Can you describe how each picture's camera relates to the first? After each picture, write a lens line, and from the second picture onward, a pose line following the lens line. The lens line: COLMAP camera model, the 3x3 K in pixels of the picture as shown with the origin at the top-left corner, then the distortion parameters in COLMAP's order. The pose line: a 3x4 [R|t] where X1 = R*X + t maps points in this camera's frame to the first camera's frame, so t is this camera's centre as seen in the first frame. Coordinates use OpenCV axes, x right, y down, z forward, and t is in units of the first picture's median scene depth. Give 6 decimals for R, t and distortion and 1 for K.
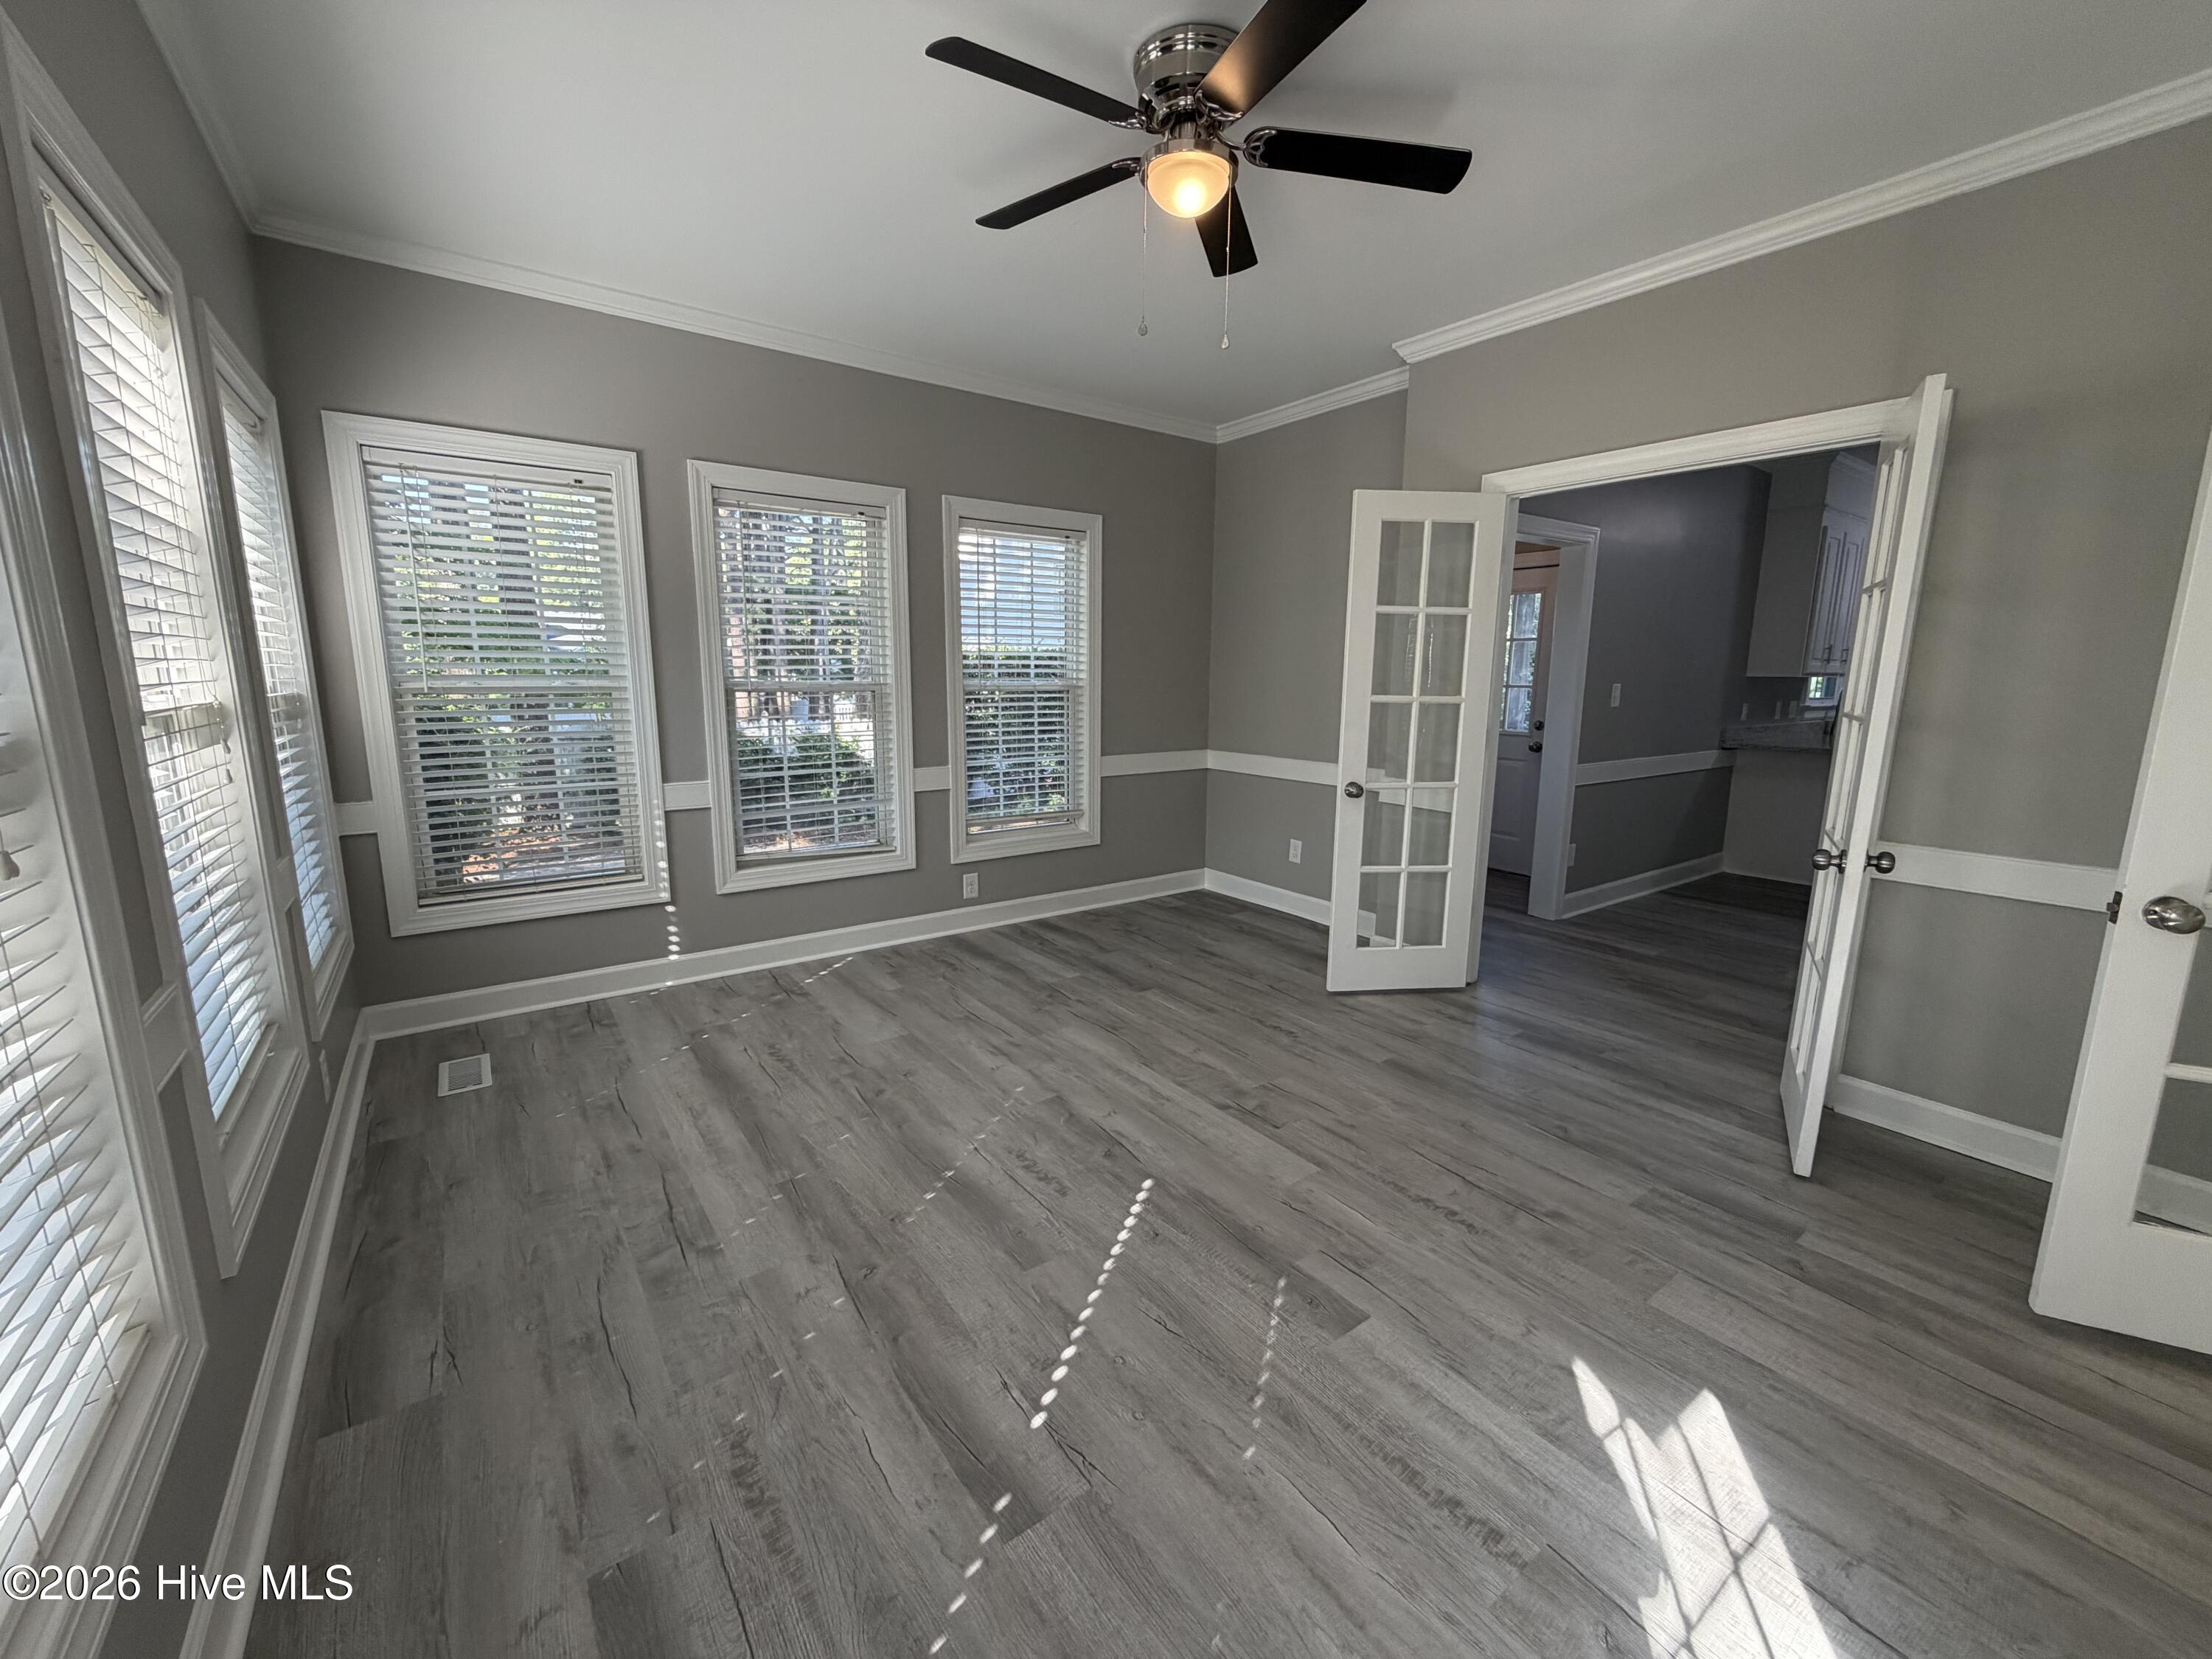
lens RADIAL K [[882.2, 0, 1099.4], [0, 882.2, 825.8], [0, 0, 1]] dist [-0.002583, 0.000128]
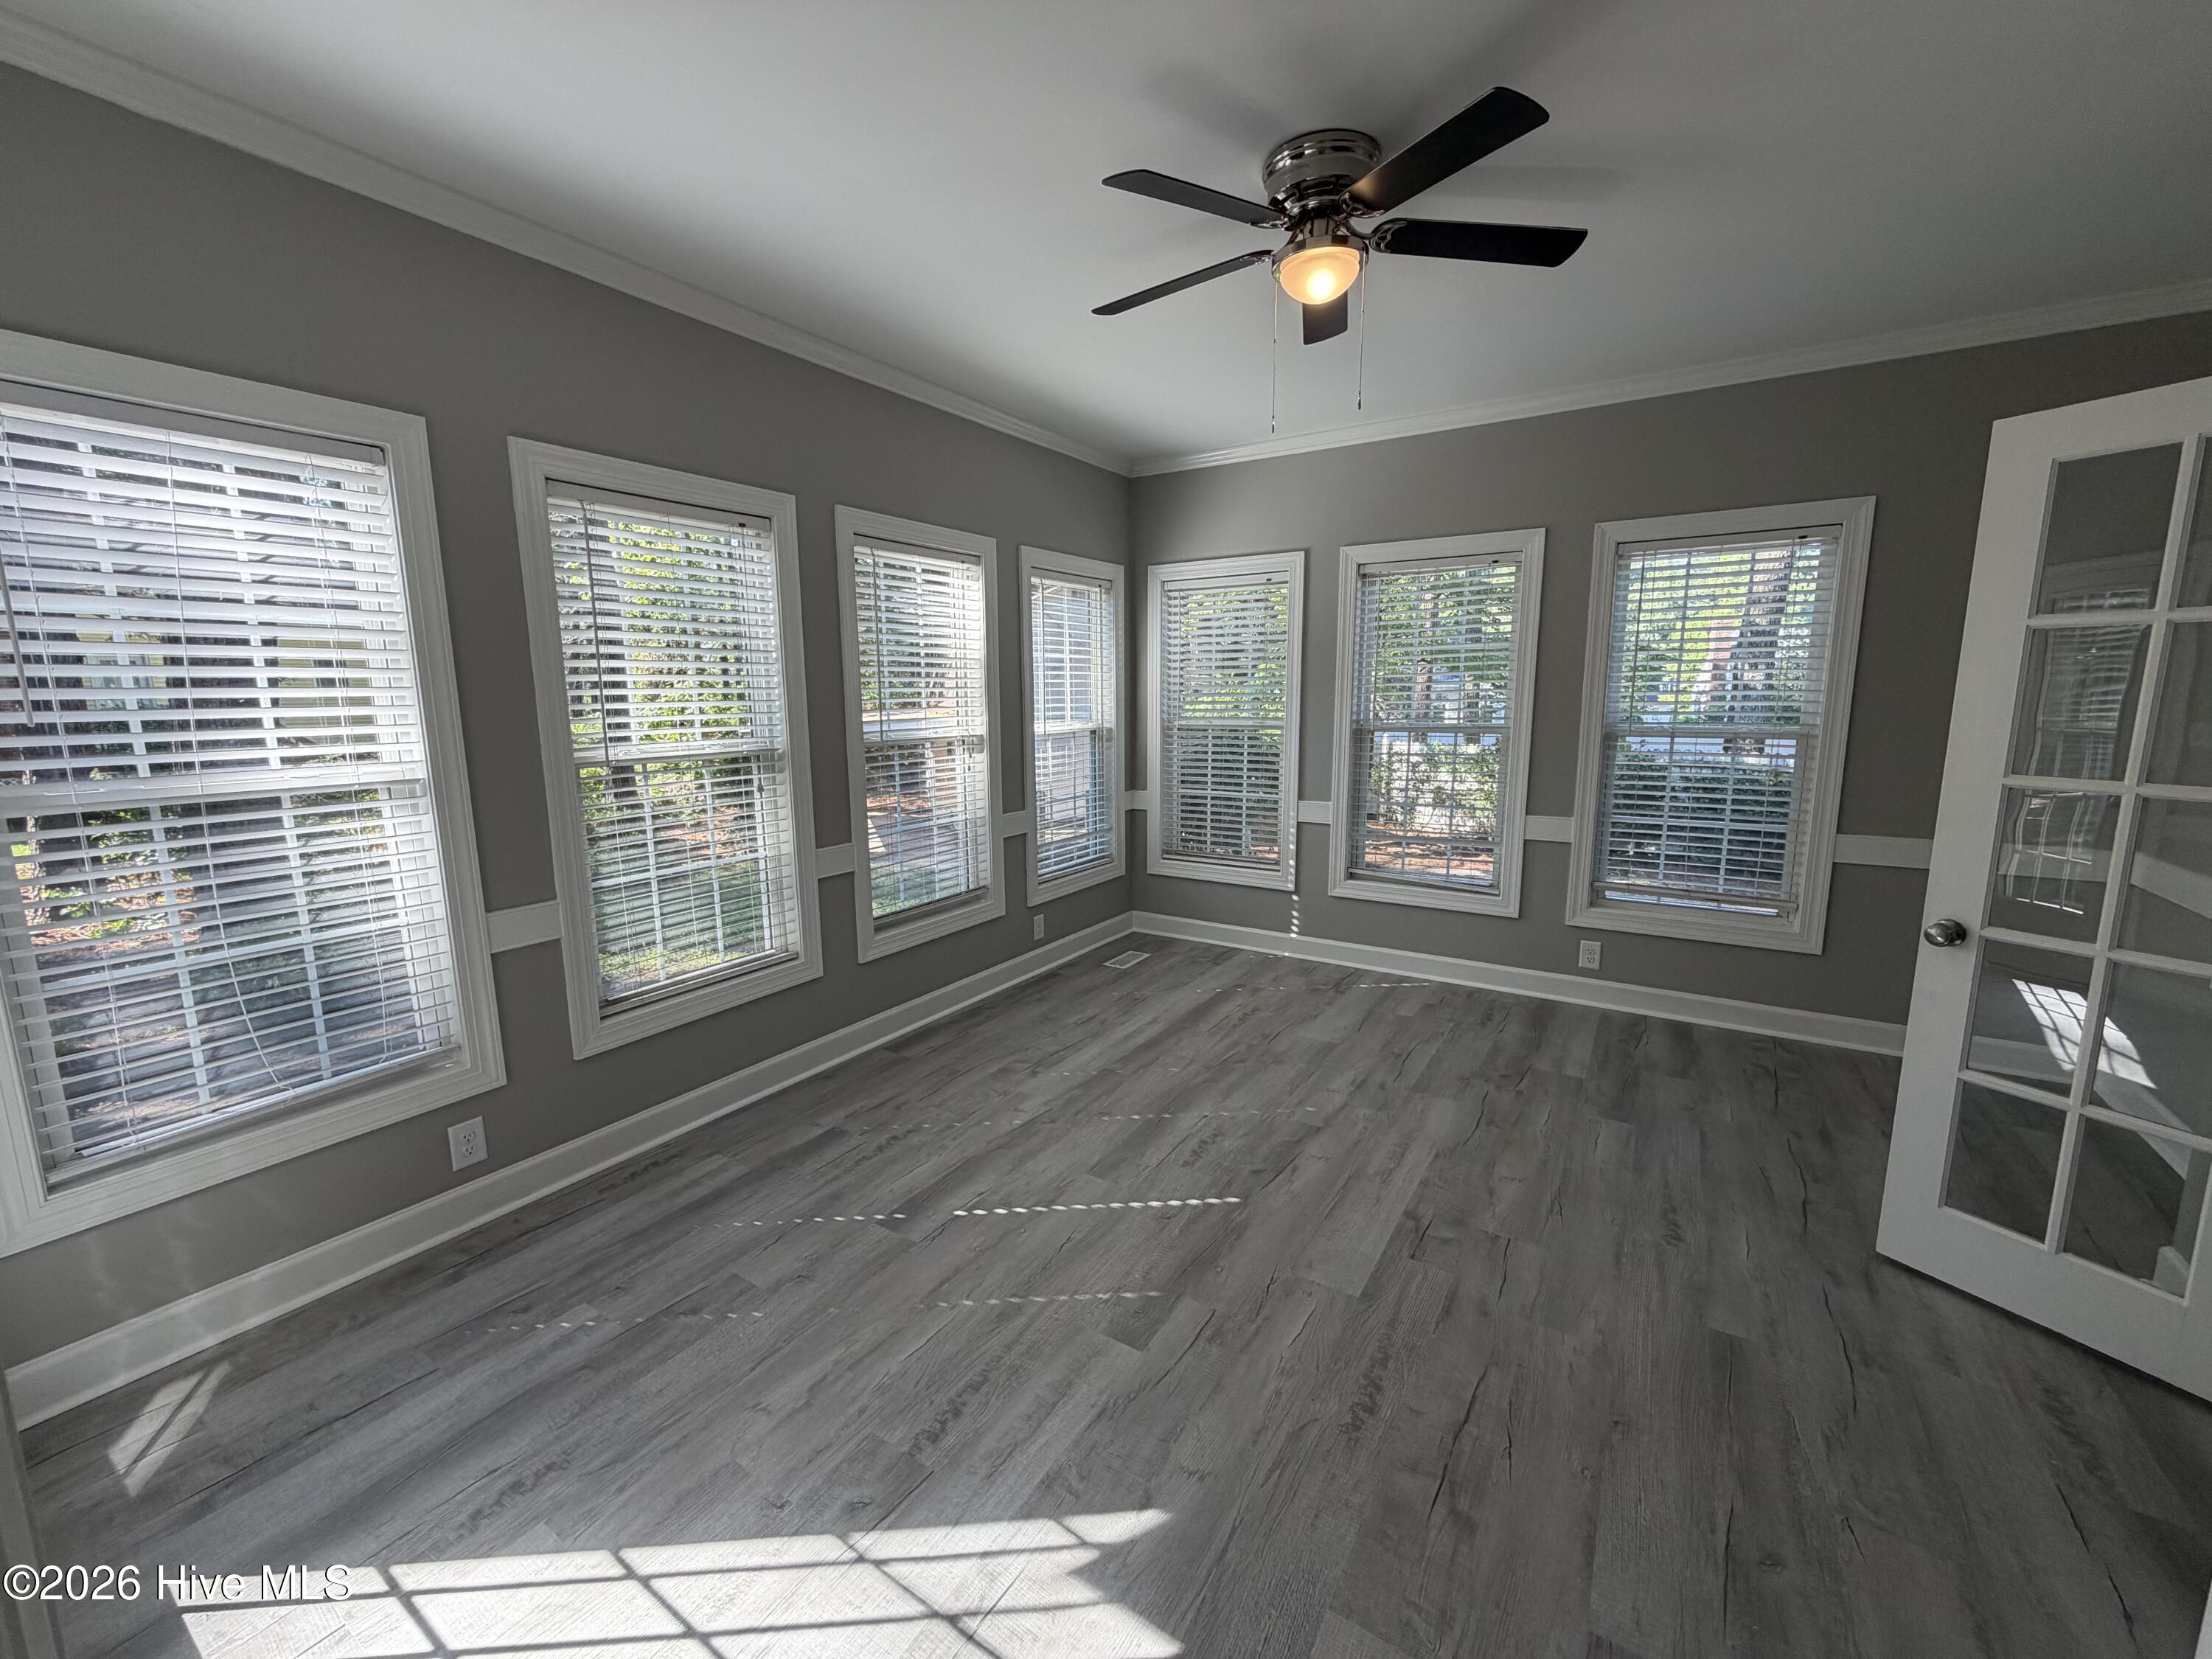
lens RADIAL K [[882.2, 0, 1104.4], [0, 882.2, 826.2], [0, 0, 1]] dist [-0.002583, 0.000128]
pose [[0.361522, 0.129777, -0.923287, 0.672828], [-0.152116, 0.985207, 0.078918, -0.077587], [0.919871, 0.111916, 0.375915, 0.281526]]
